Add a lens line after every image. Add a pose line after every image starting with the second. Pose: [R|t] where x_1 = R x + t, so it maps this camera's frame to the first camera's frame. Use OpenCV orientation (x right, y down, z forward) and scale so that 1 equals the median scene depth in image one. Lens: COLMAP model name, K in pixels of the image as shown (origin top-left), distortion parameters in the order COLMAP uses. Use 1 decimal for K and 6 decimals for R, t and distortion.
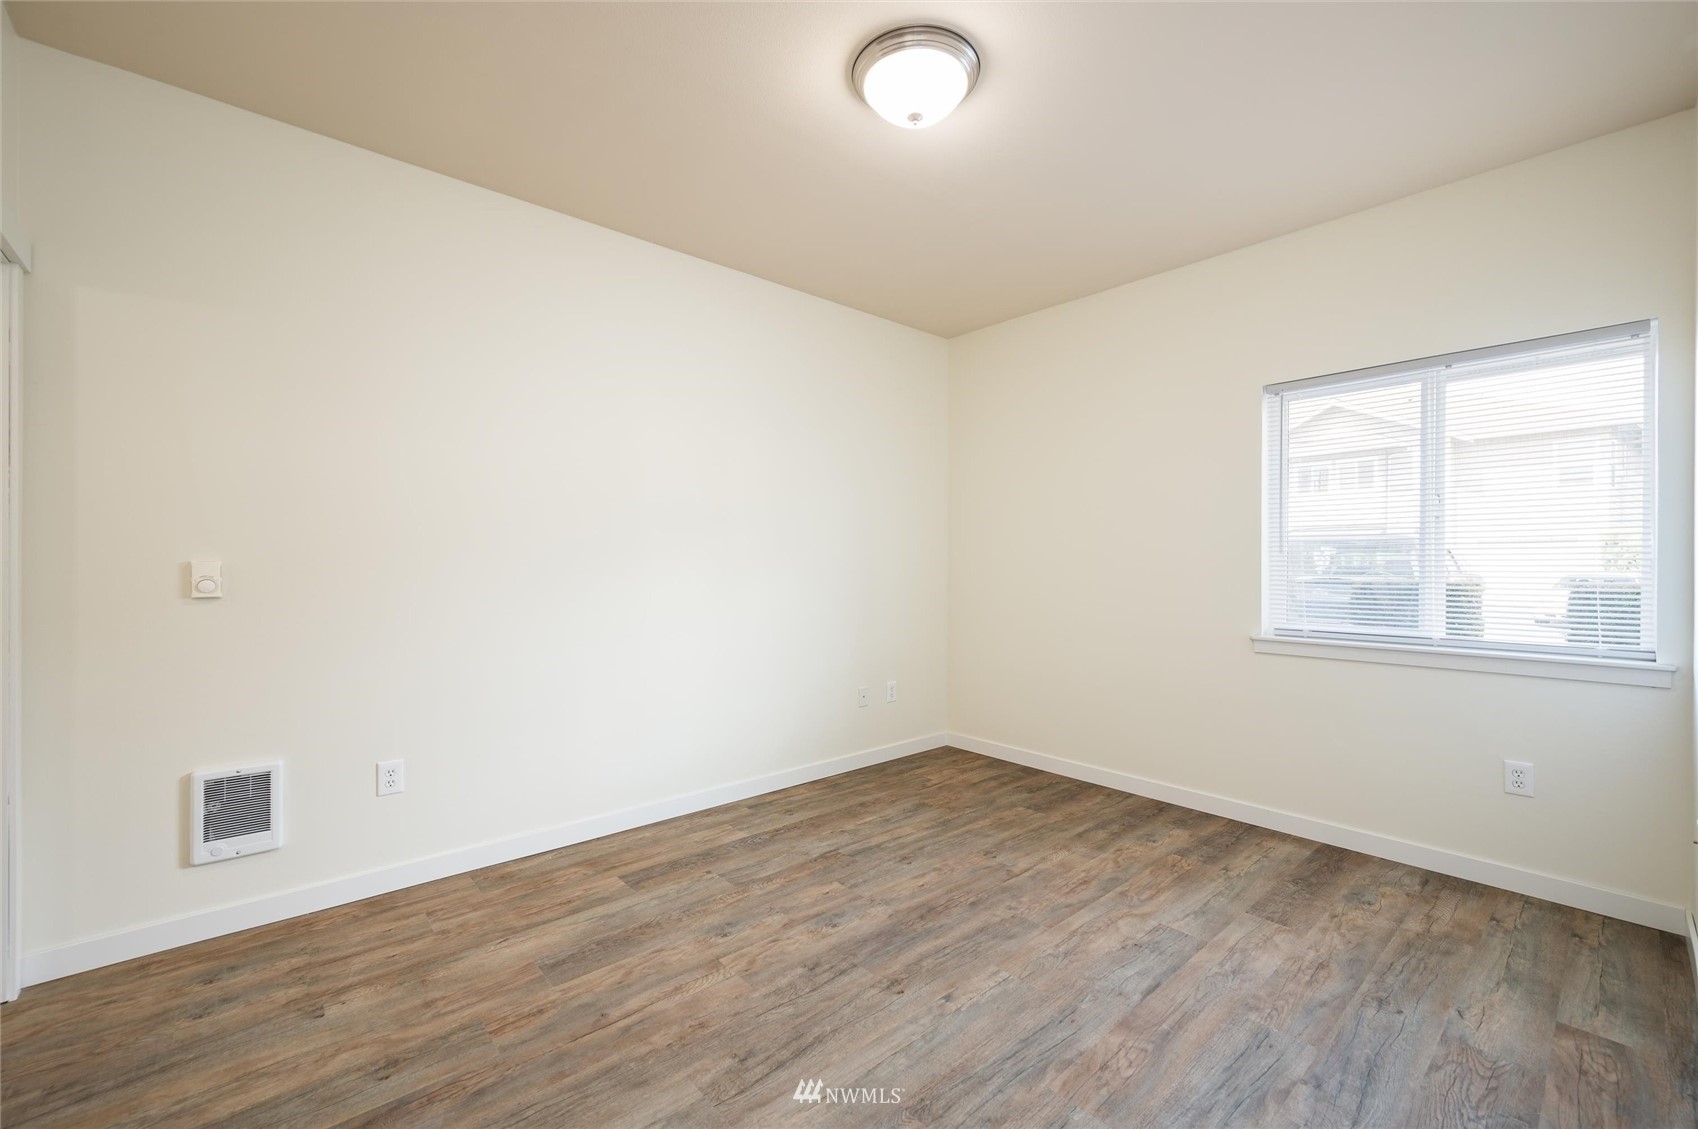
lens RADIAL K [[680.2, 0, 849.3], [0, 680.2, 571.4], [0, 0, 1]] dist [0.000155, 0.000438]
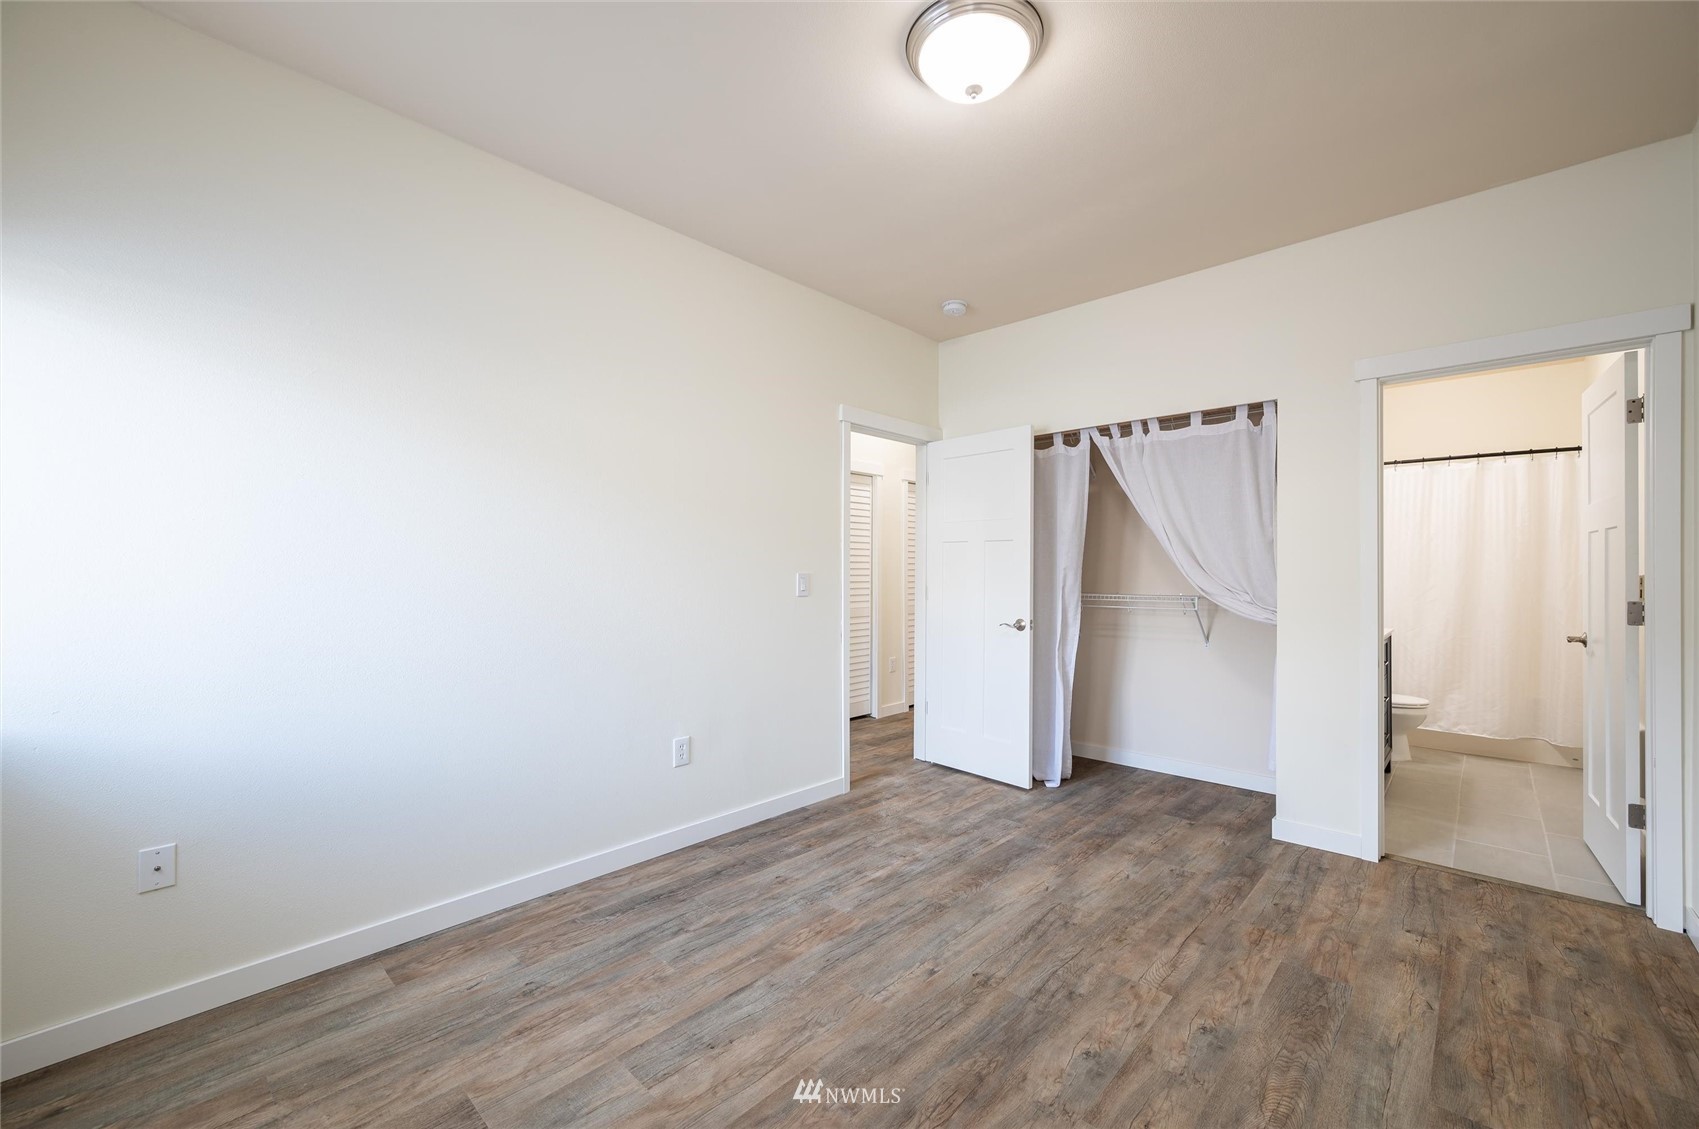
lens RADIAL K [[684.9, 0, 853.1], [0, 684.9, 567.4], [0, 0, 1]] dist [0.000128, 0.000688]
pose [[-0.995293, -0.005376, -0.096760, 0.369832], [-0.005723, 0.999978, 0.003314, -0.033531], [0.096740, 0.003852, -0.995302, 2.016569]]
